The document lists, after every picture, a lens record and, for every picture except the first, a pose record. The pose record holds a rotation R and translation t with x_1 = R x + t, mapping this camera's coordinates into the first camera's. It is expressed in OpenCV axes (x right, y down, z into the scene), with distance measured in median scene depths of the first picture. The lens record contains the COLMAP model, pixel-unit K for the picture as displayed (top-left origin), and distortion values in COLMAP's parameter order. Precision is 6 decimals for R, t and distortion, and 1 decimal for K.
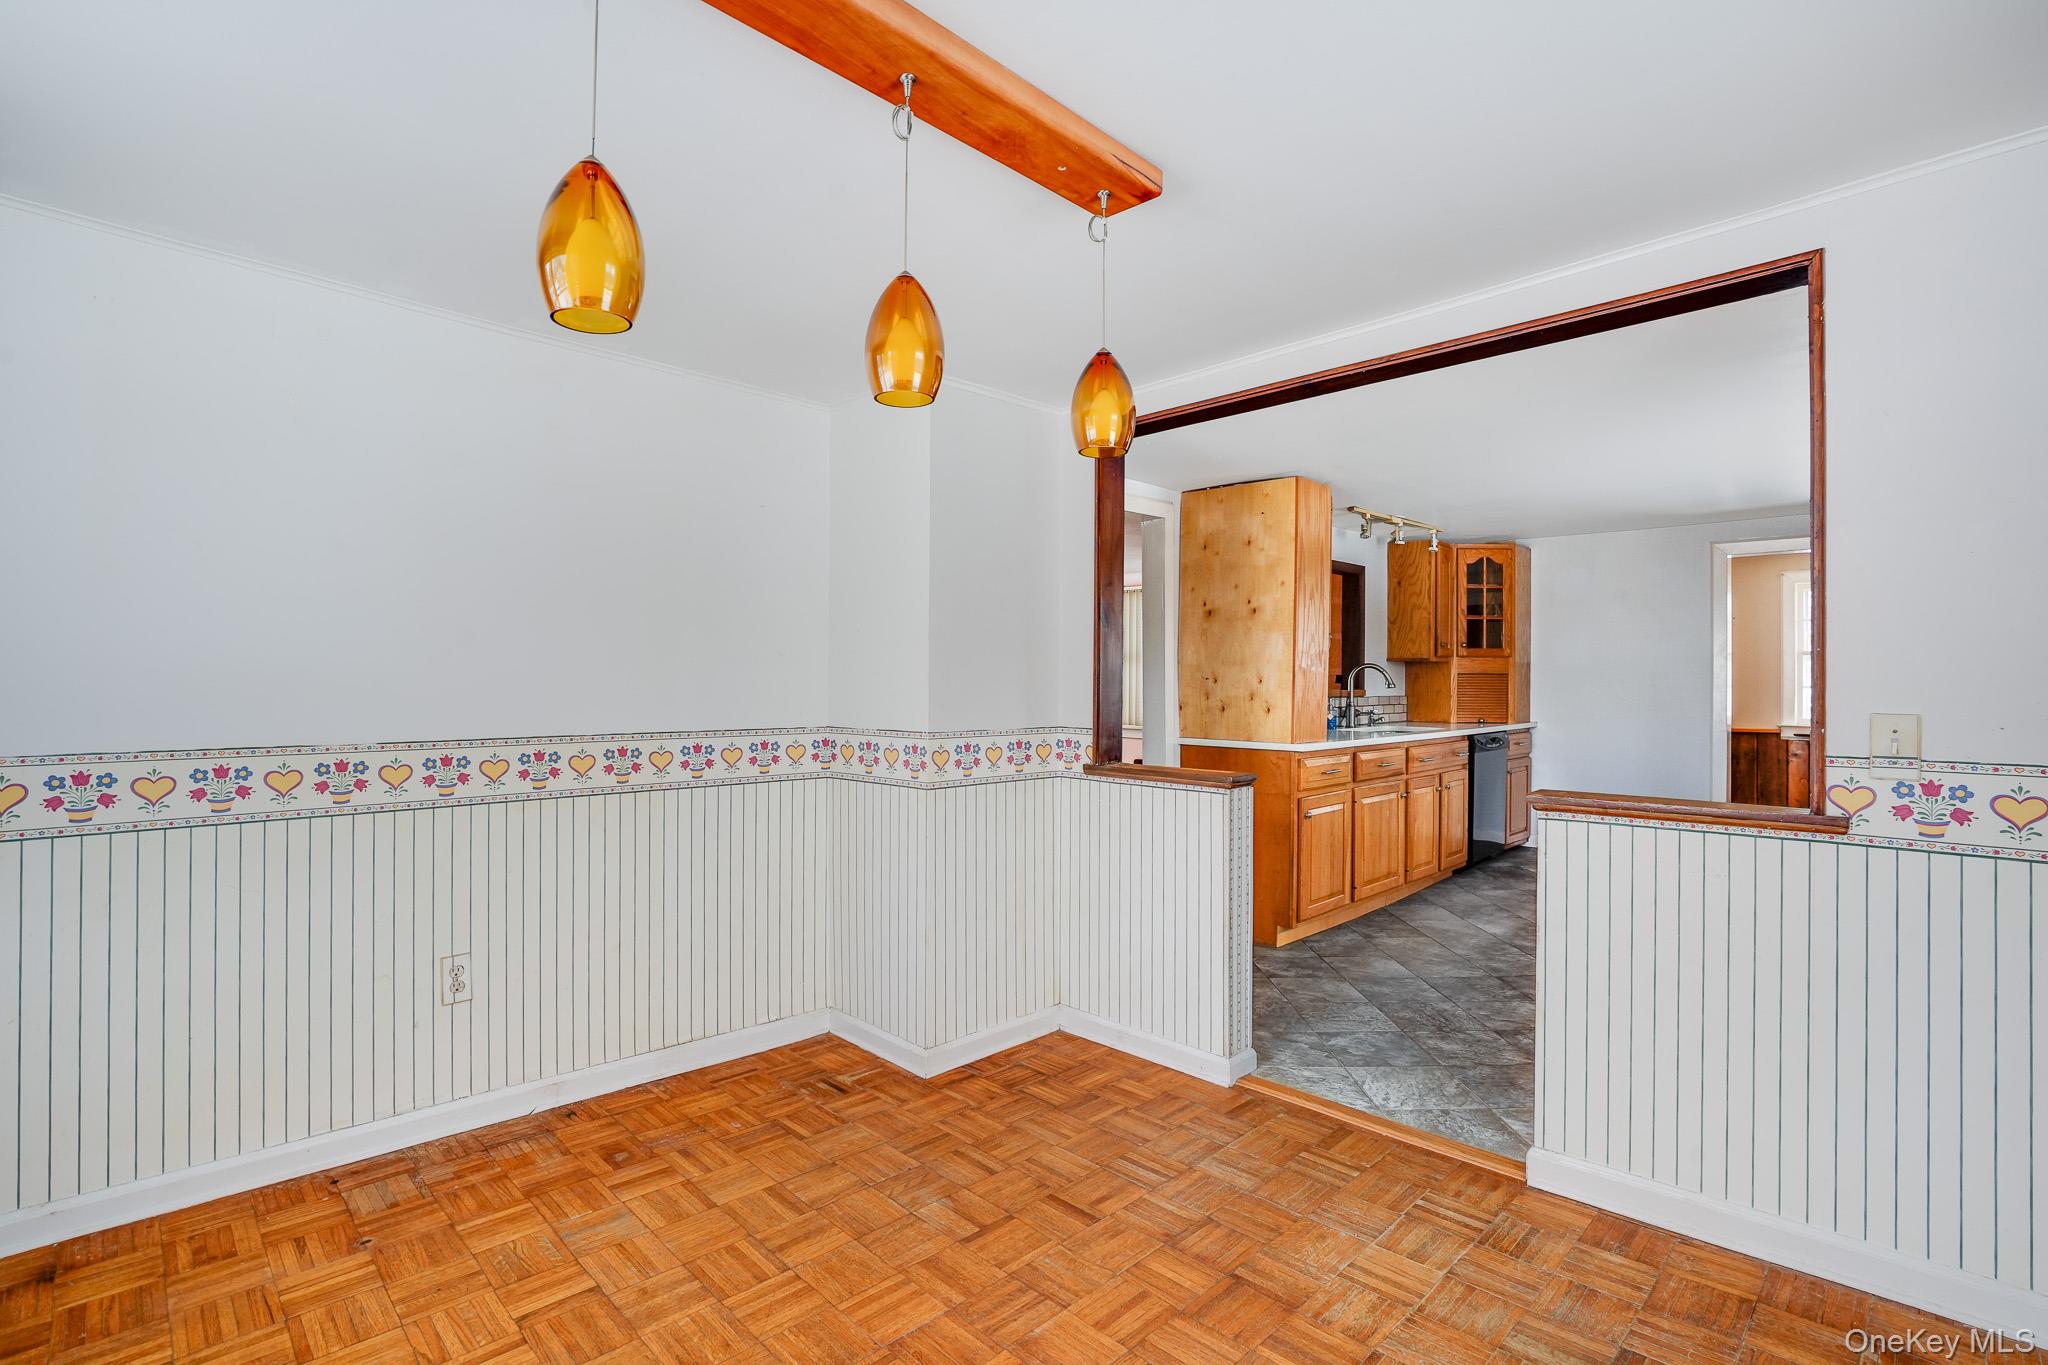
lens RADIAL K [[950.3, 0, 1022.3], [0, 950.3, 684.1], [0, 0, 1]] dist [-0.051267, 0.015564]
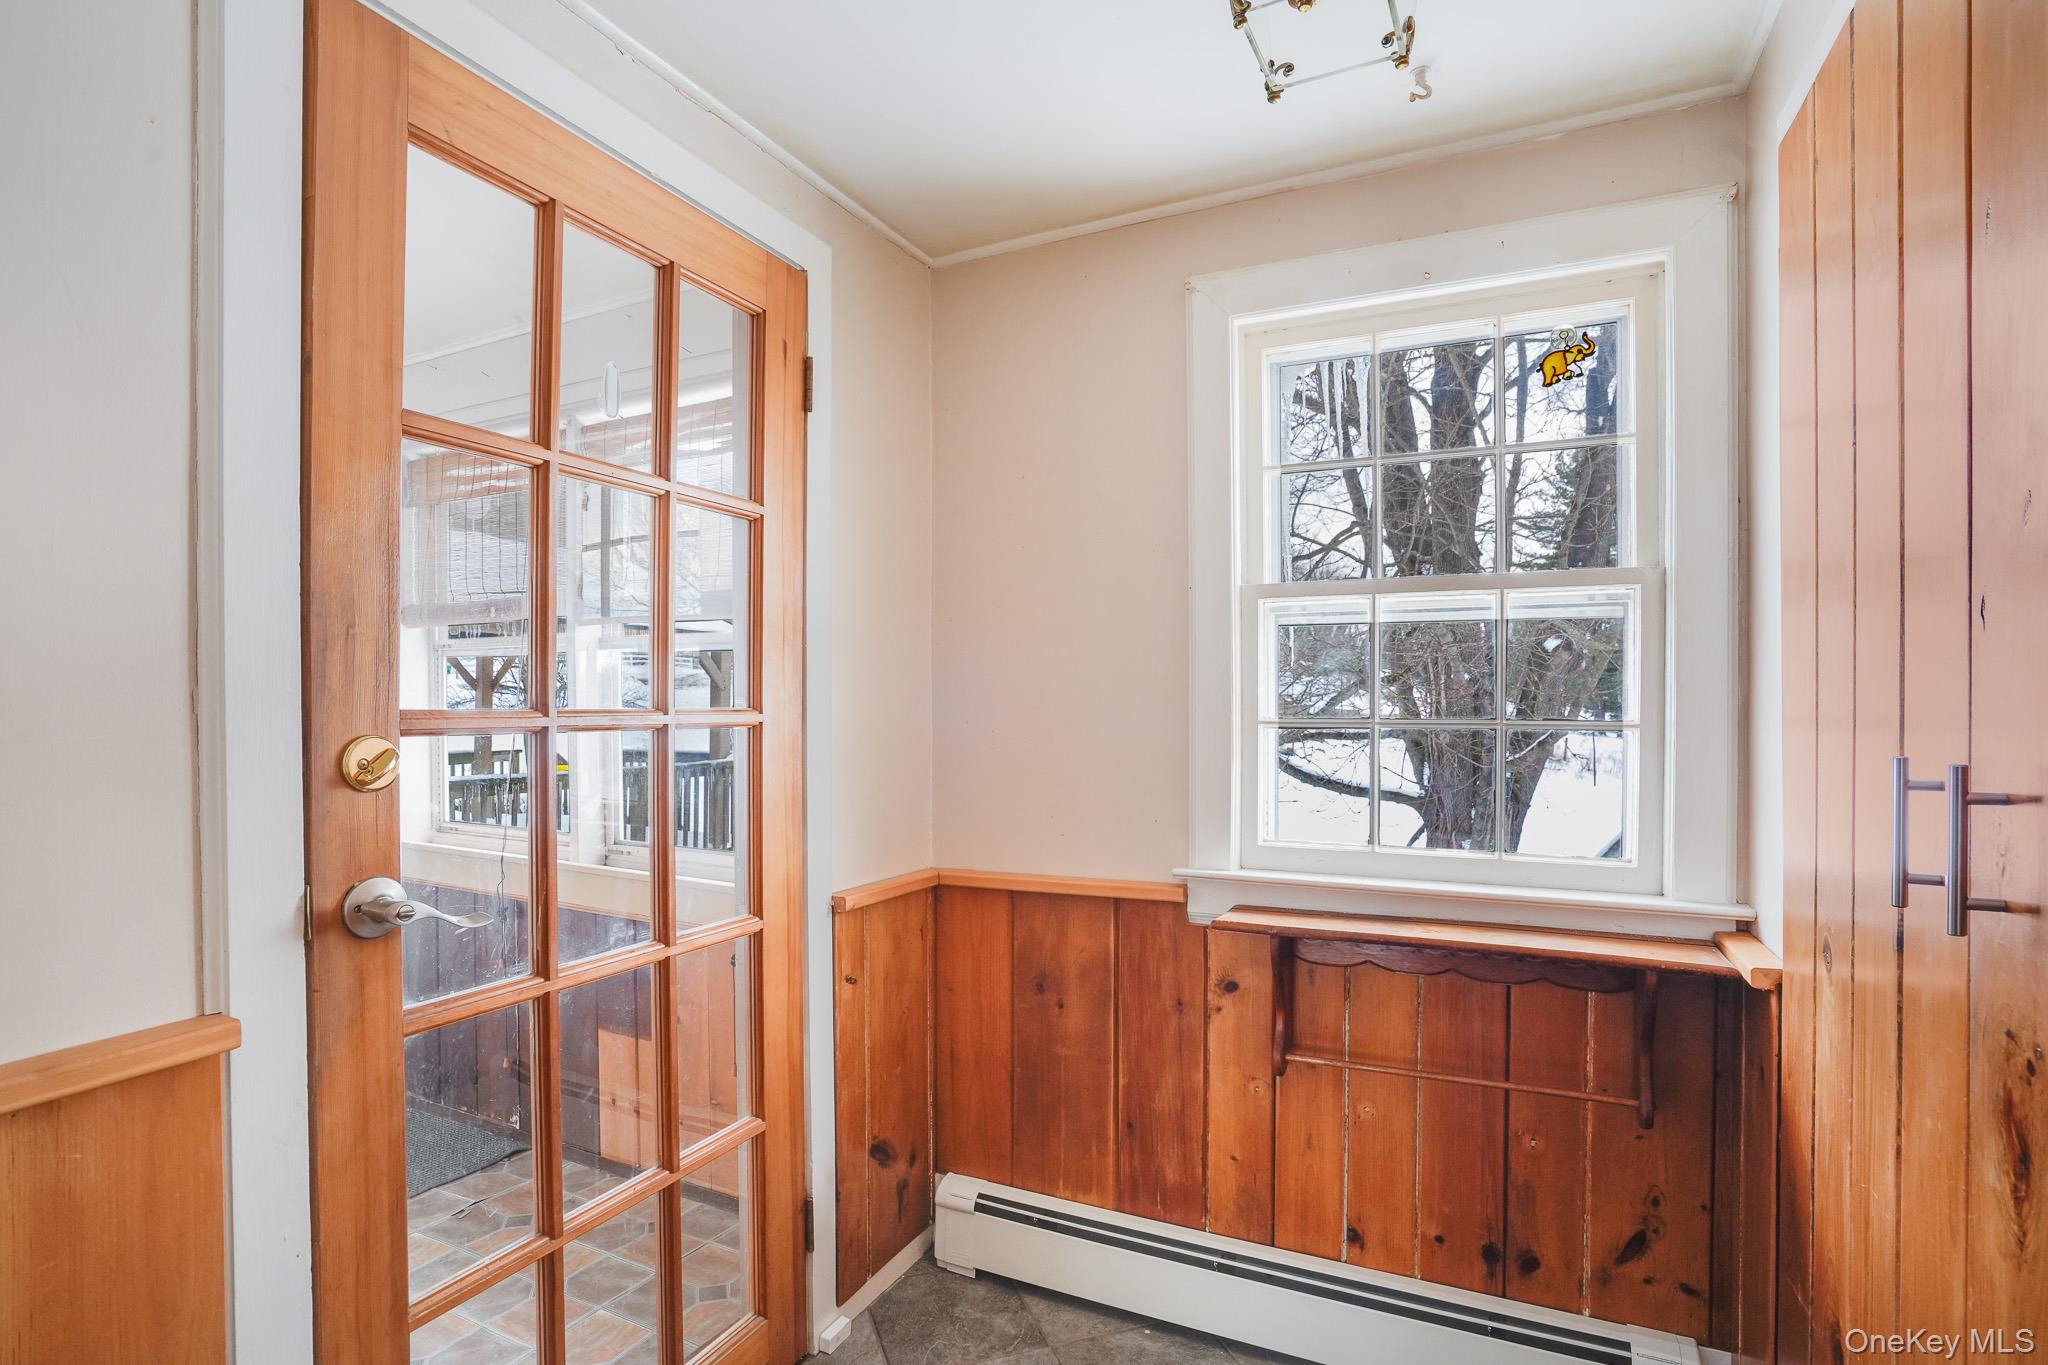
lens RADIAL K [[950.3, 0, 1014.2], [0, 950.3, 691.5], [0, 0, 1]] dist [-0.051267, 0.015564]
pose [[0.948046, -0.006948, 0.318058, 0.851234], [0.008275, 0.999962, -0.002820, -0.009889], [-0.318026, 0.005305, 0.948067, 0.937179]]
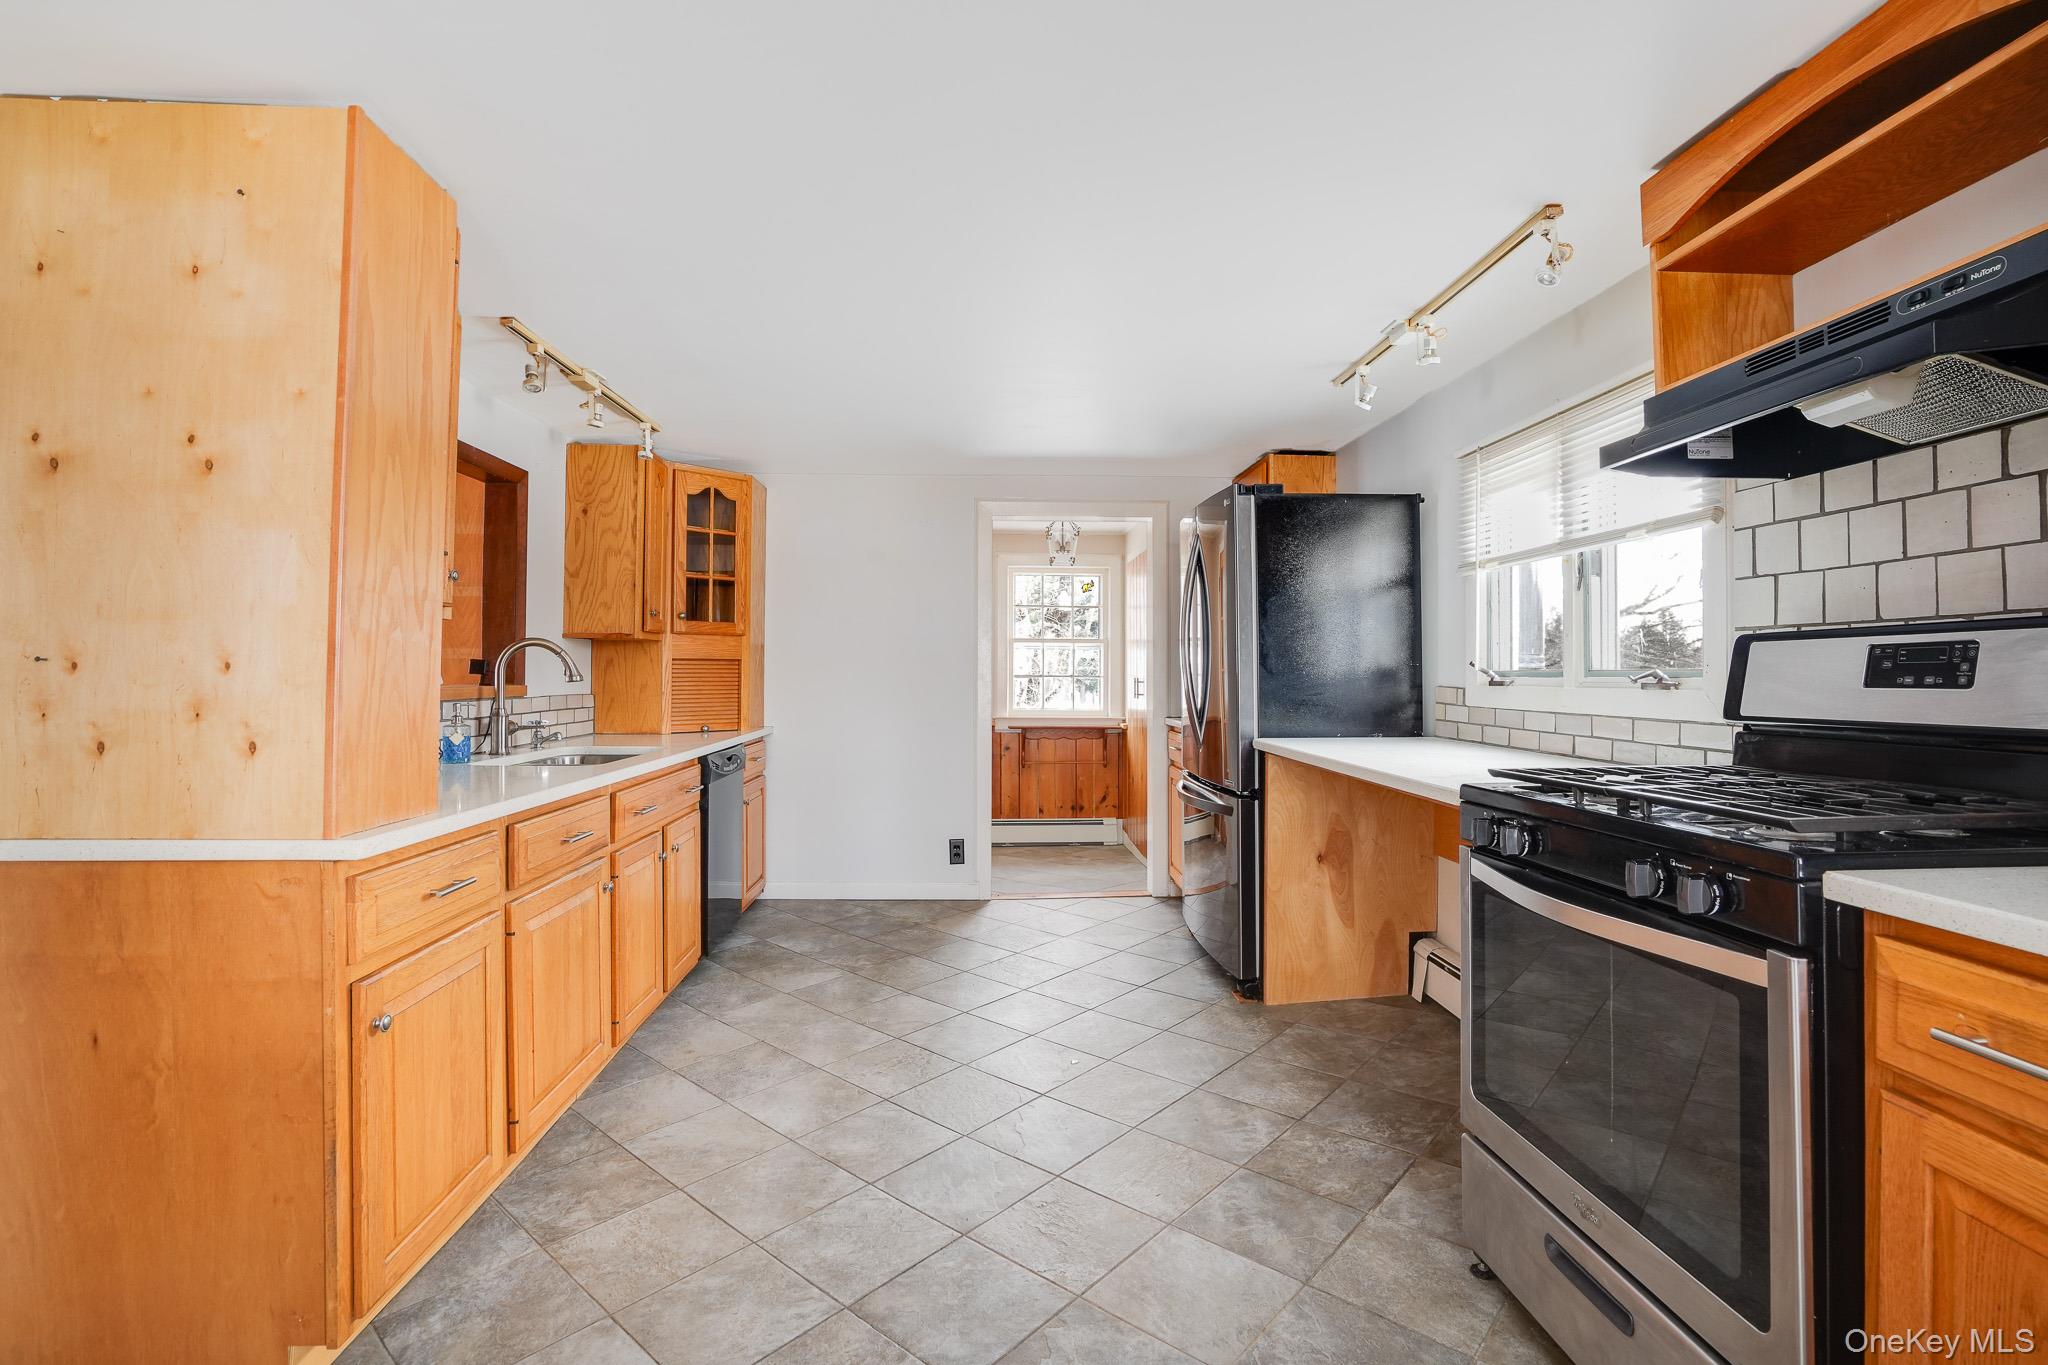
lens RADIAL K [[950.3, 0, 1016.1], [0, 950.3, 662.8], [0, 0, 1]] dist [-0.051267, 0.015564]
pose [[0.669205, 0.004376, 0.743065, 0.145768], [0.006774, 0.999905, -0.011990, 0.001230], [-0.743047, 0.013057, 0.669112, 0.416956]]
